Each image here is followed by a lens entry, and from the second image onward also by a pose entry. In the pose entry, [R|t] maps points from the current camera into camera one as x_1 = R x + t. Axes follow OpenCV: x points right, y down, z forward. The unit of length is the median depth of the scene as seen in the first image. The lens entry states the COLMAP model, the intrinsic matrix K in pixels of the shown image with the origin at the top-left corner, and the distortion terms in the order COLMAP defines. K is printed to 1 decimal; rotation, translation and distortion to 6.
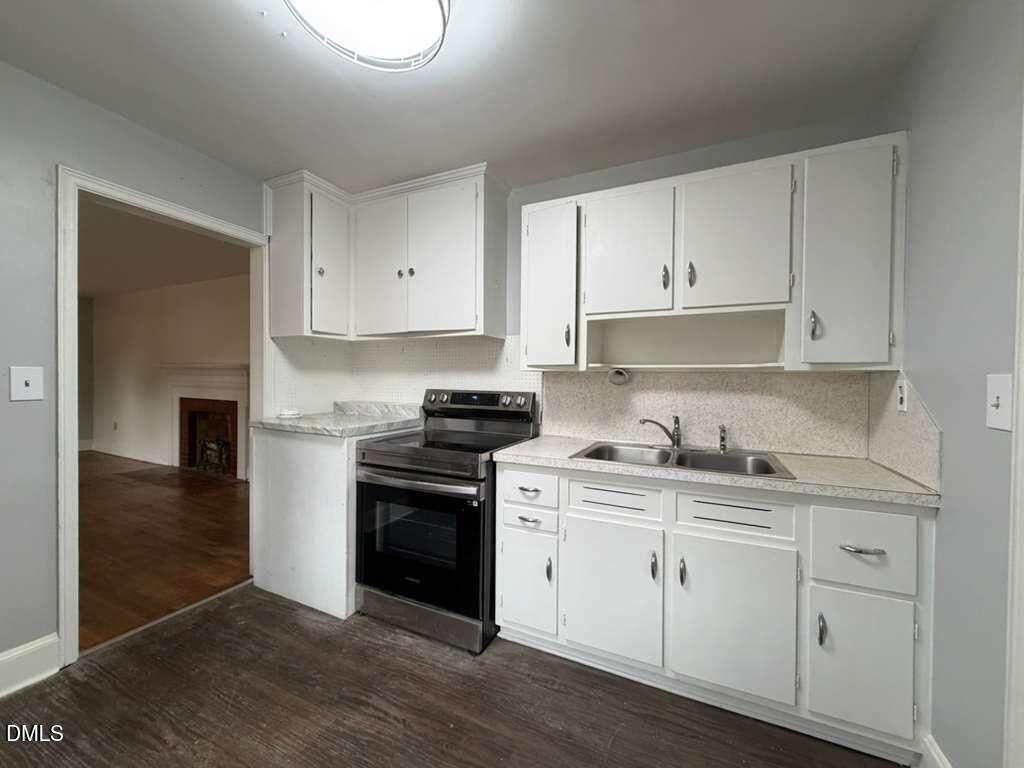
lens RADIAL K [[405.7, 0, 512.0], [0, 405.7, 384.0], [0, 0, 1]] dist [0.000734, 0.000050]
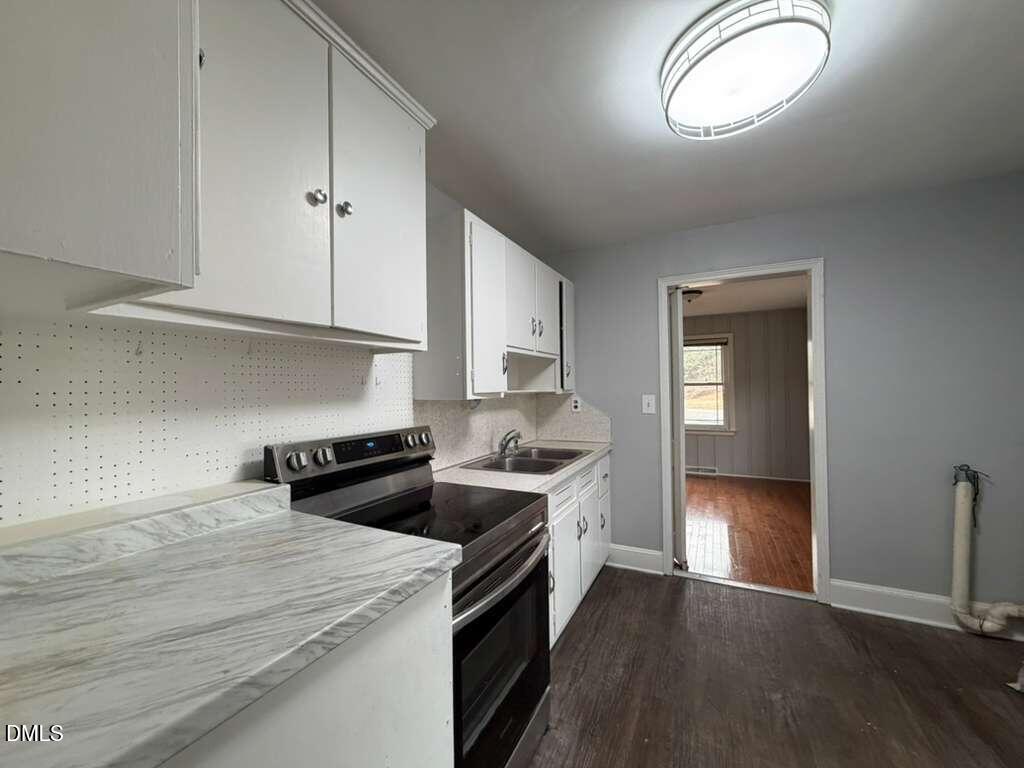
lens RADIAL K [[405.7, 0, 512.0], [0, 405.7, 384.0], [0, 0, 1]] dist [0.000734, 0.000050]
pose [[0.024775, 0.001392, 0.999692, -0.798636], [0.030799, 0.999523, -0.002155, -0.058753], [-0.999219, 0.030843, 0.024720, 0.853859]]
